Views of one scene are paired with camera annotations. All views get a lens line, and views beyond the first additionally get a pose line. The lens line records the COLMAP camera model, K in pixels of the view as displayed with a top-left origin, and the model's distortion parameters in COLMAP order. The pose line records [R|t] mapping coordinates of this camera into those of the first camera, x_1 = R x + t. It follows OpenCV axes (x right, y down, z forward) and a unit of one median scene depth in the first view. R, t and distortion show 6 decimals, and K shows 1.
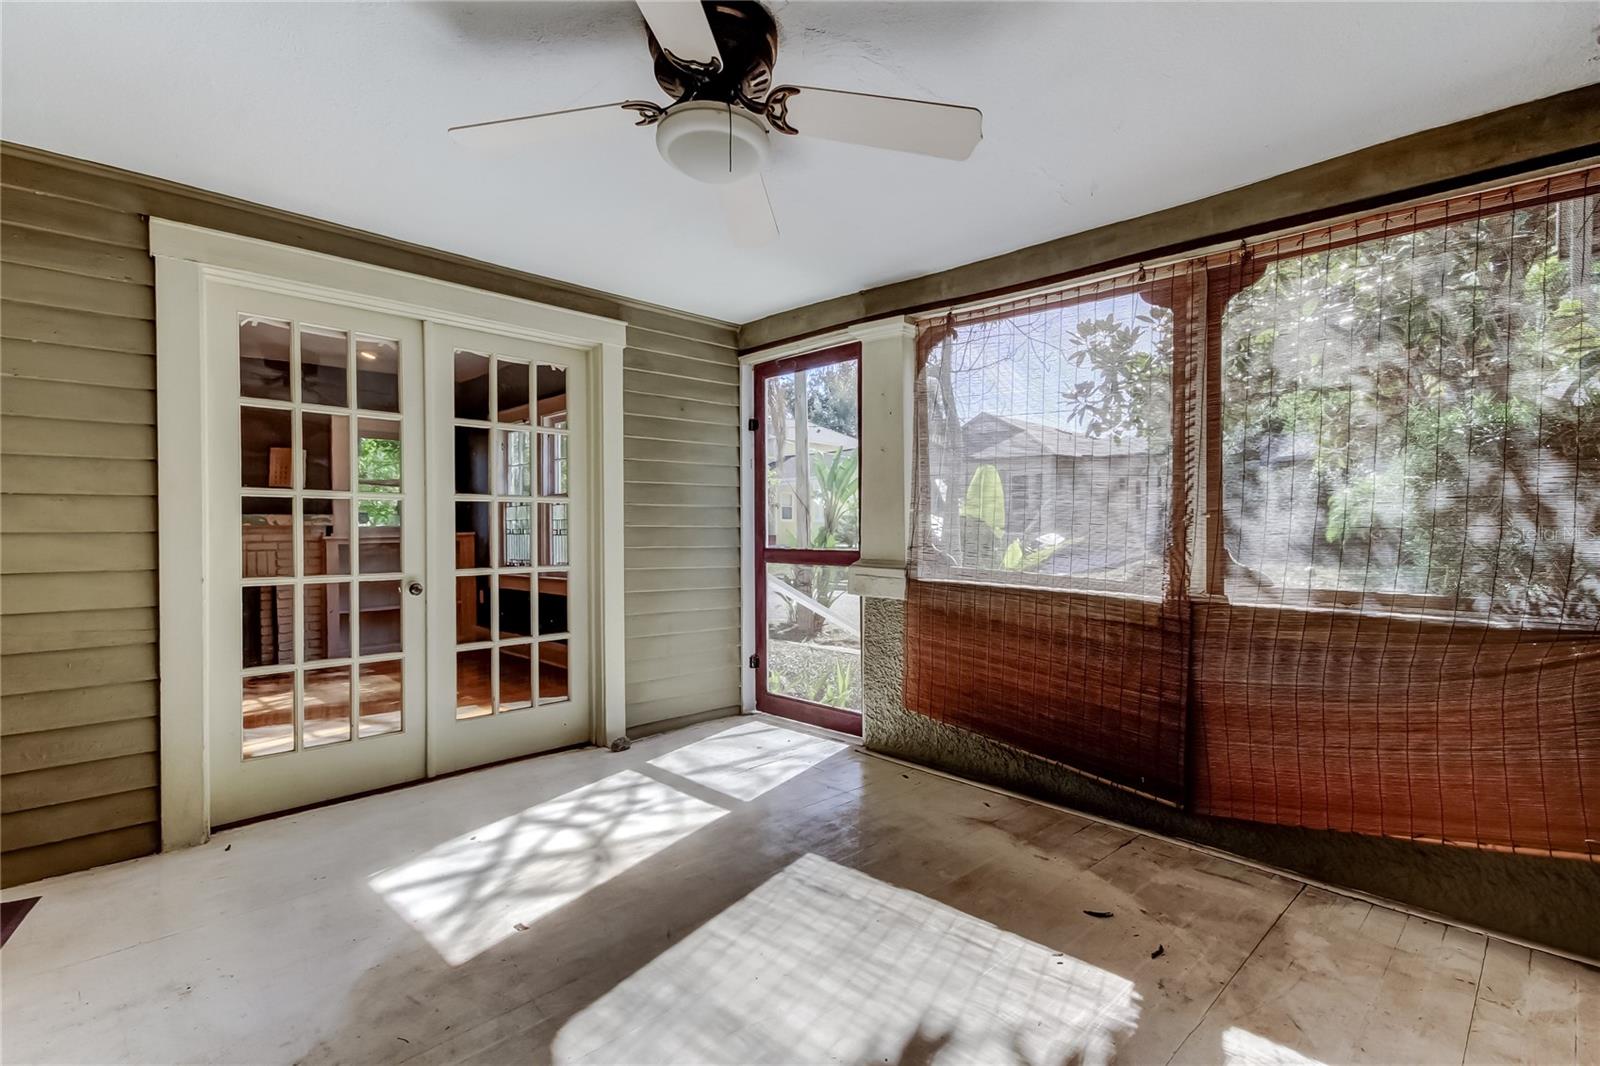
lens RADIAL K [[744.5, 0, 803.9], [0, 744.5, 545.9], [0, 0, 1]] dist [0.001672, 0.000134]
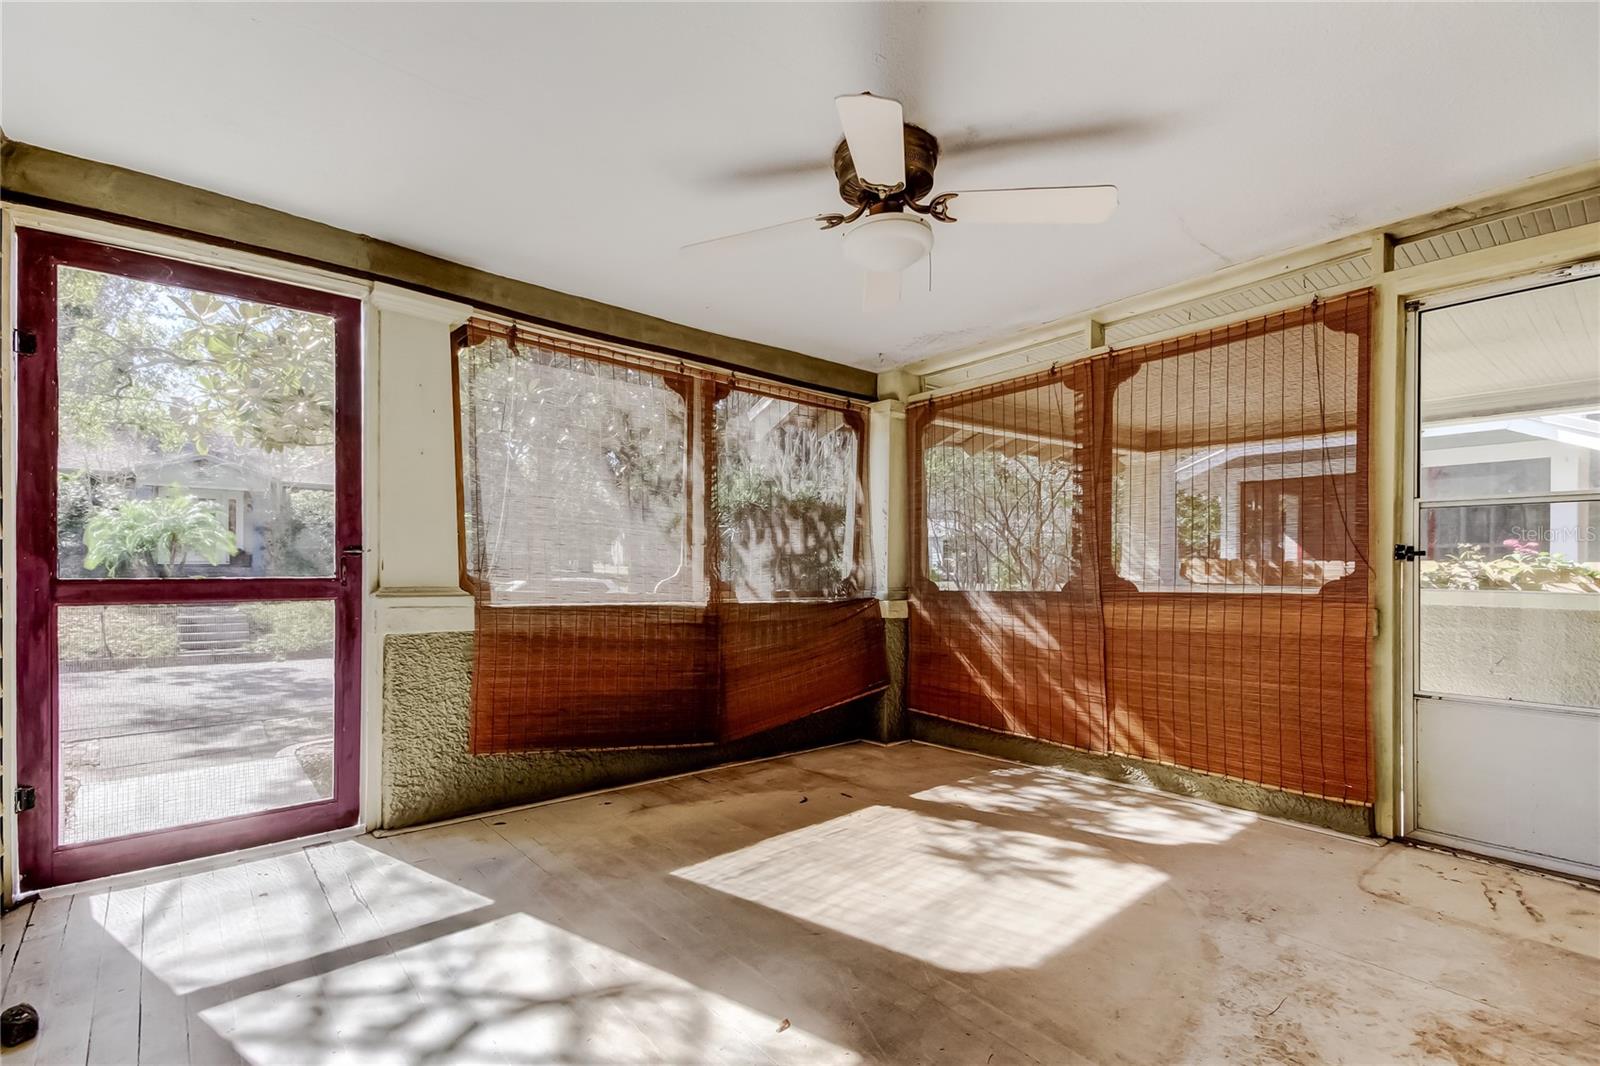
lens RADIAL K [[752.3, 0, 799.9], [0, 752.3, 570.3], [0, 0, 1]] dist [0.046584, -0.019316]
pose [[0.072706, -0.011221, 0.997290, -0.885183], [0.010267, 0.999892, 0.010502, -0.005518], [-0.997301, 0.009475, 0.072813, 0.661390]]
